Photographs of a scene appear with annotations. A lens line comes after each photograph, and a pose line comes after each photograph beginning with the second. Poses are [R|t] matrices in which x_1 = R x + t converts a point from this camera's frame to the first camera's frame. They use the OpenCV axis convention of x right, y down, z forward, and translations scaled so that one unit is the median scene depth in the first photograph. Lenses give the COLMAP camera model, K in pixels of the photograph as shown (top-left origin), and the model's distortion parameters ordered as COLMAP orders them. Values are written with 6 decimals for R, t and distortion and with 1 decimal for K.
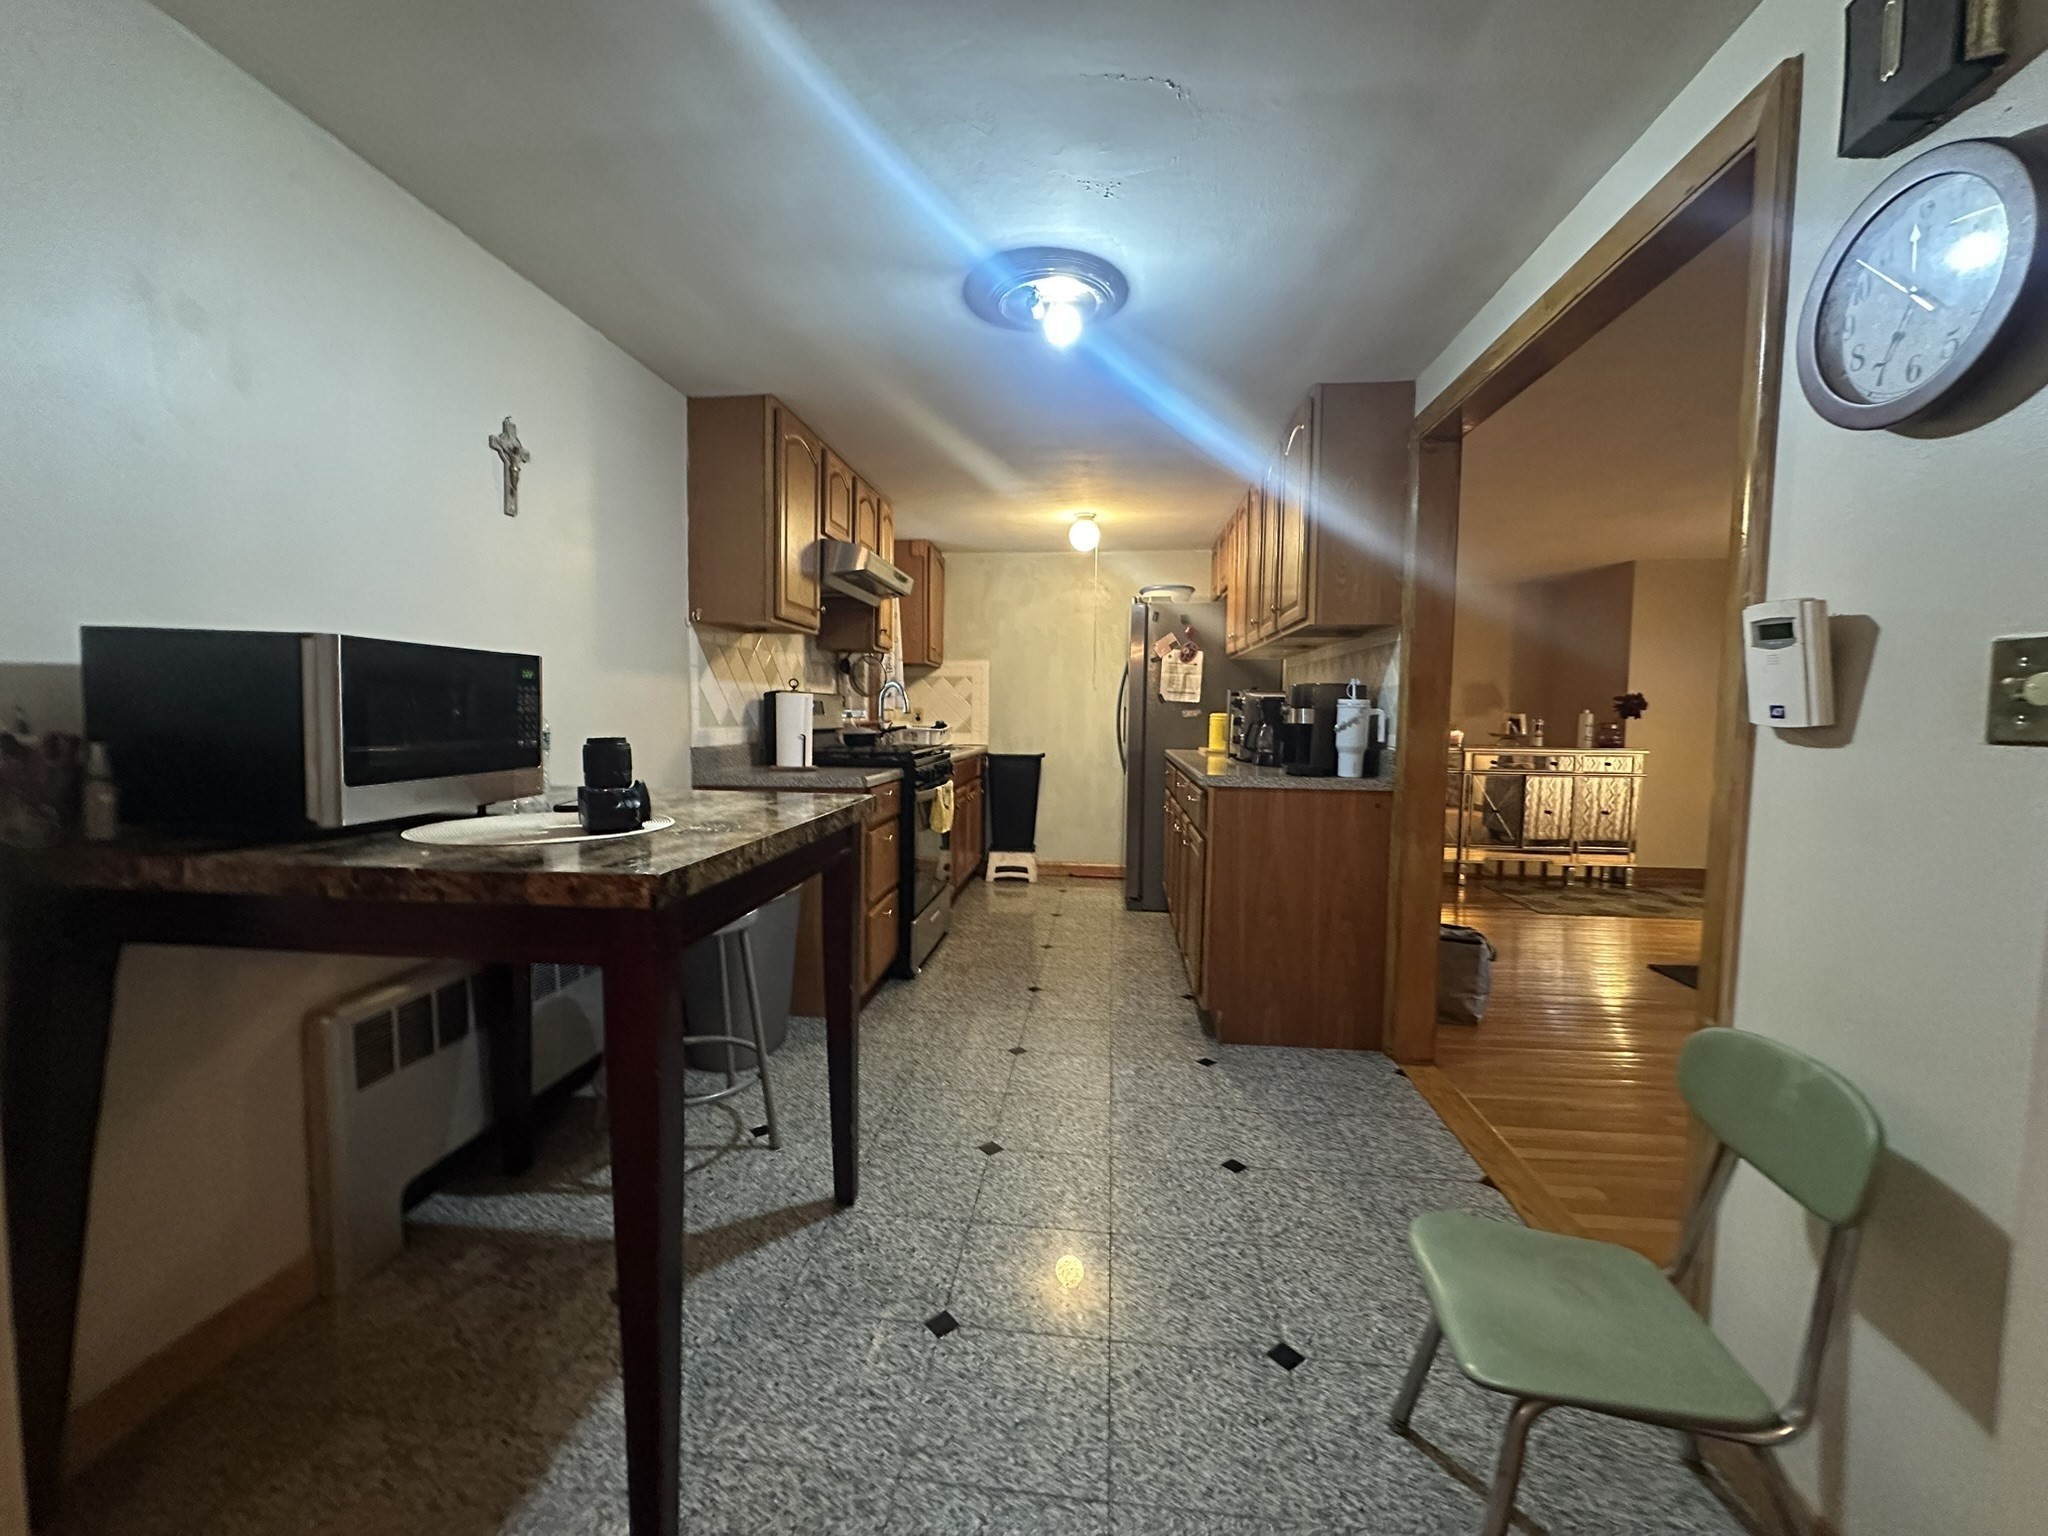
lens RADIAL K [[823.4, 0, 1025.0], [0, 823.4, 761.6], [0, 0, 1]] dist [0.000661, -0.000038]
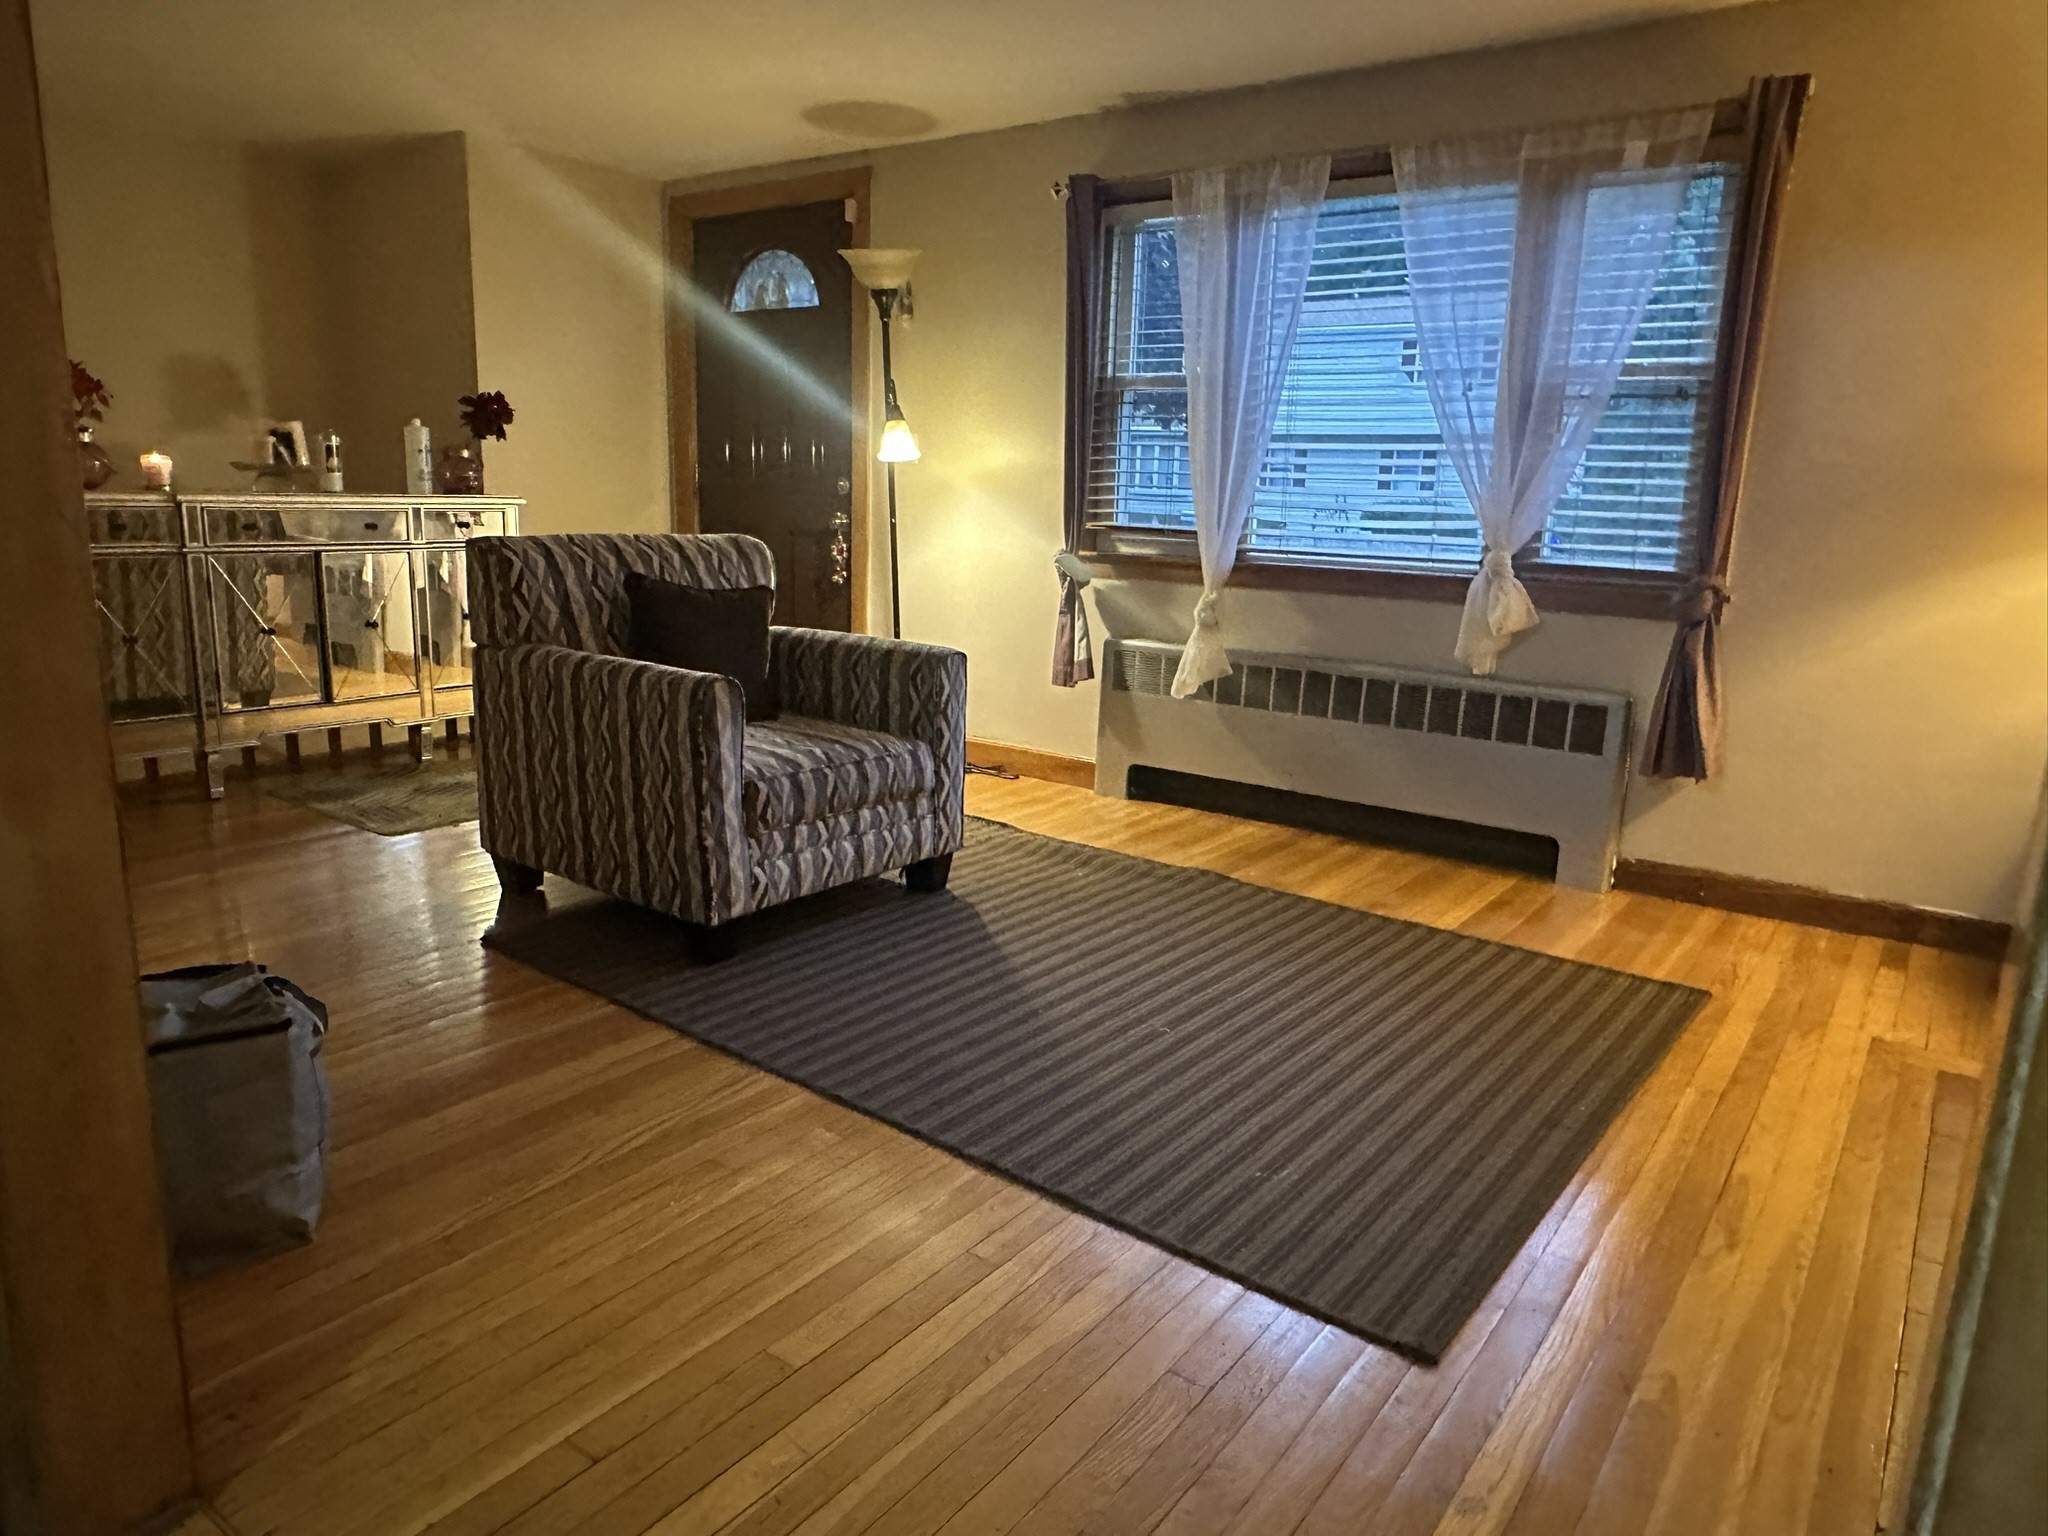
lens RADIAL K [[1320.8, 0, 1017.2], [0, 1320.8, 770.0], [0, 0, 1]] dist [-0.002246, 0.001285]
pose [[0.506331, -0.176911, 0.843998, 0.246844], [0.029118, 0.981679, 0.188302, 0.014319], [-0.861848, -0.070768, 0.502206, 0.441851]]
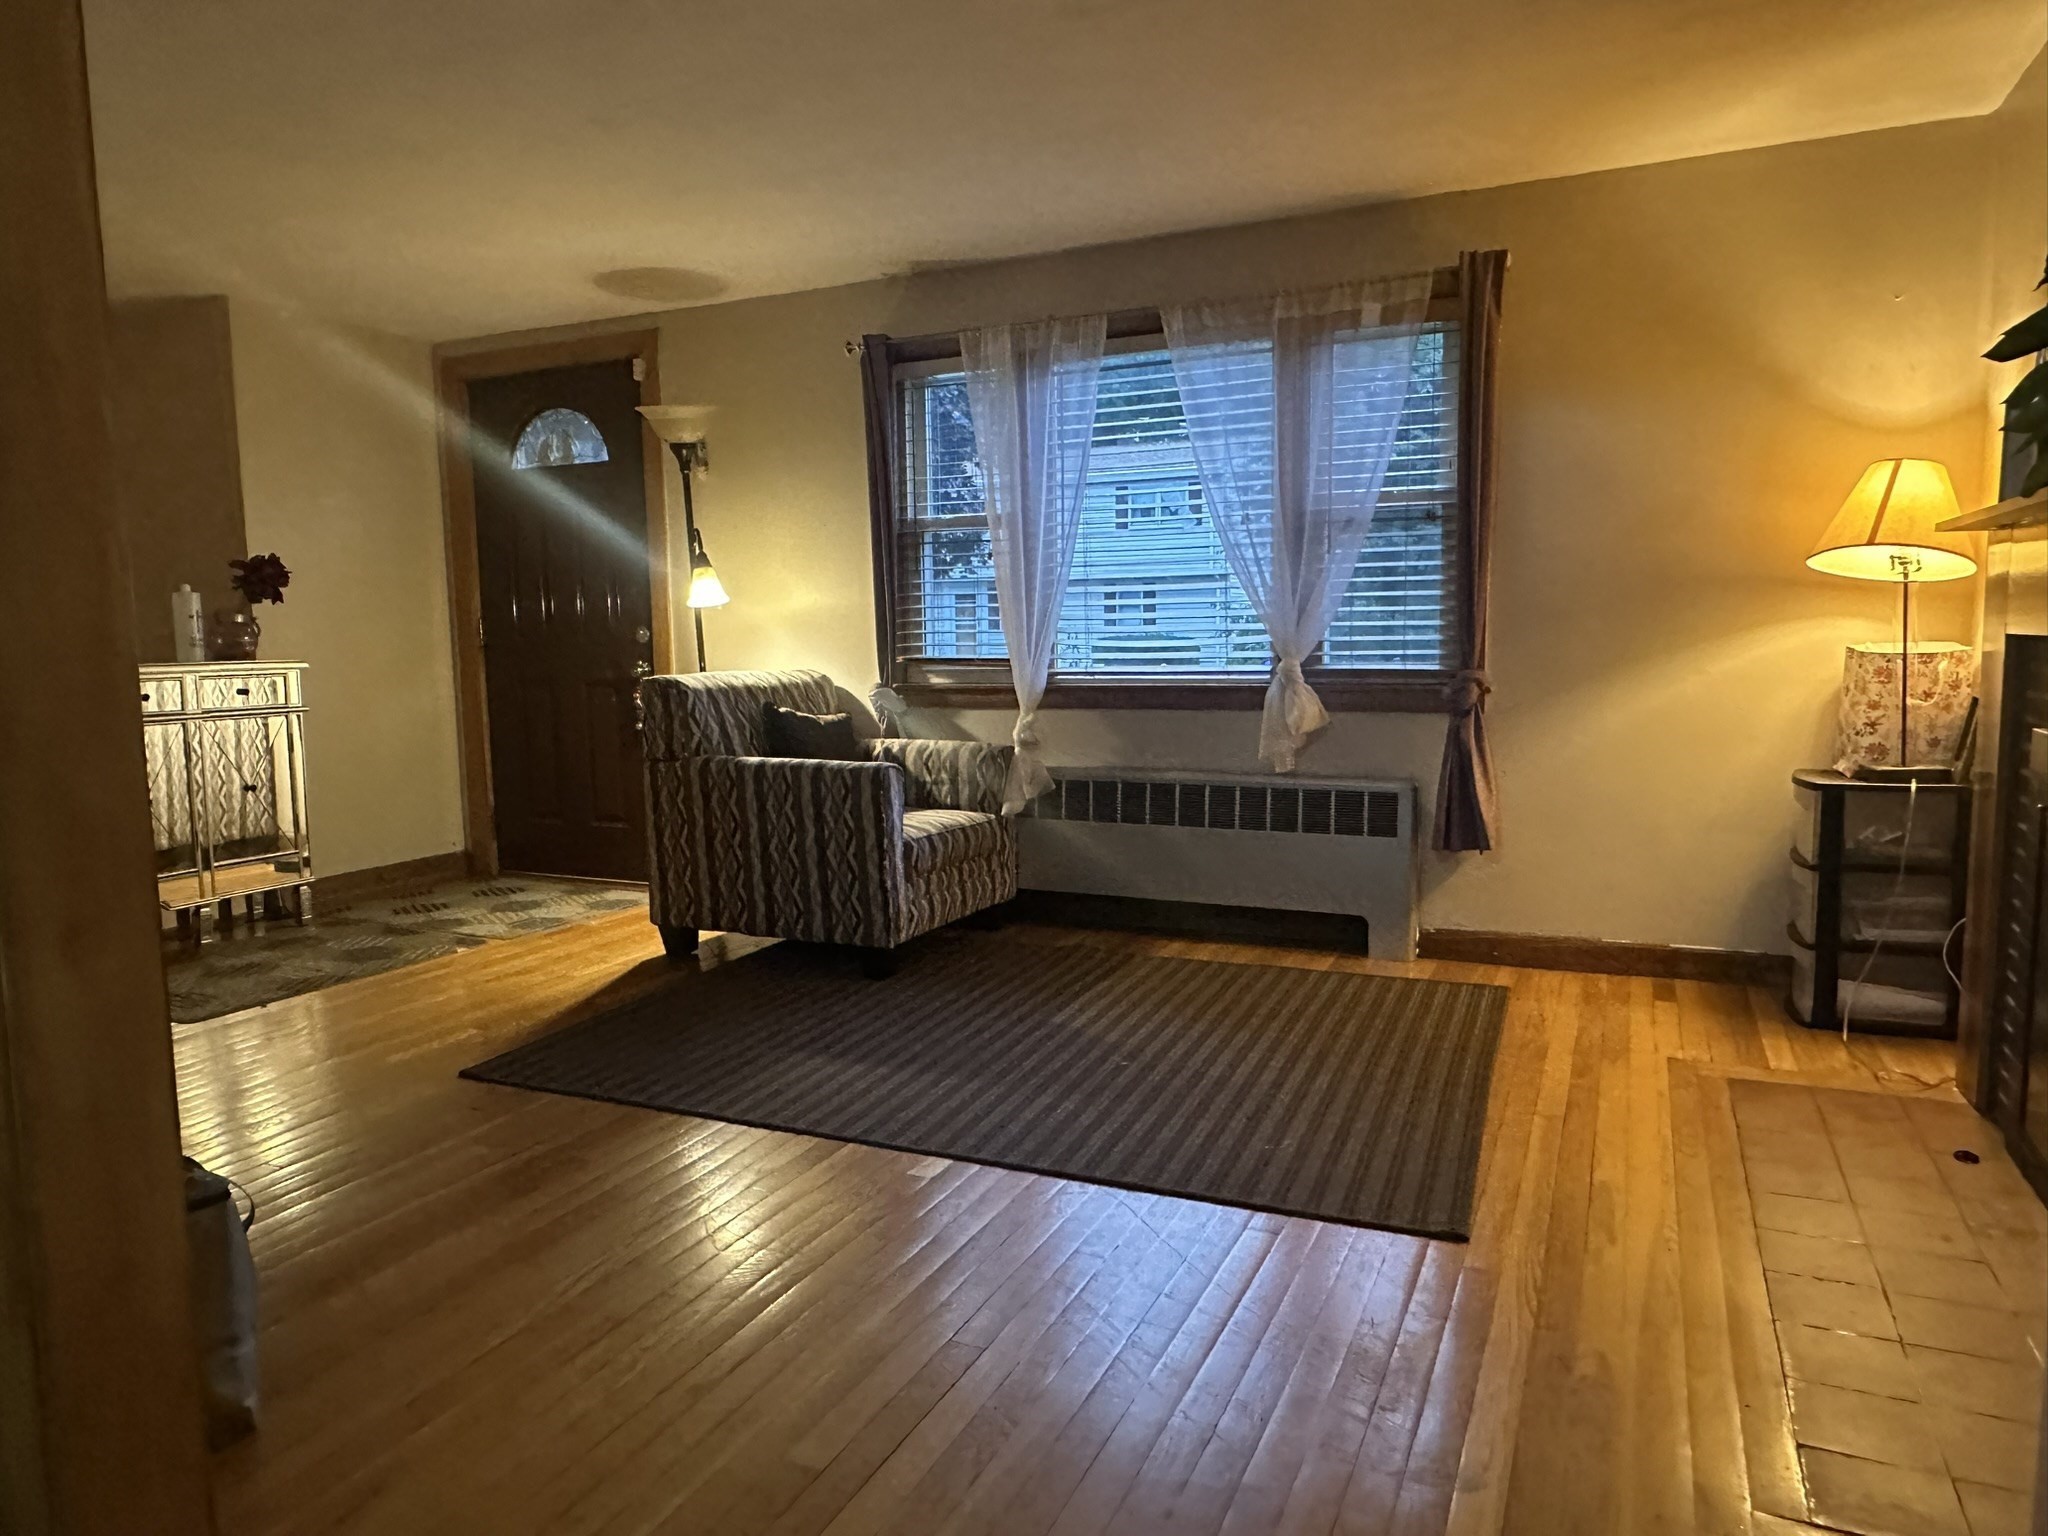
lens RADIAL K [[1321.4, 0, 1013.4], [0, 1321.4, 780.0], [0, 0, 1]] dist [-0.001768, 0.002993]
pose [[0.327030, -0.117241, 0.937713, 0.171360], [0.078520, 0.992214, 0.096671, 0.026870], [-0.941746, 0.042015, 0.333690, 0.502964]]
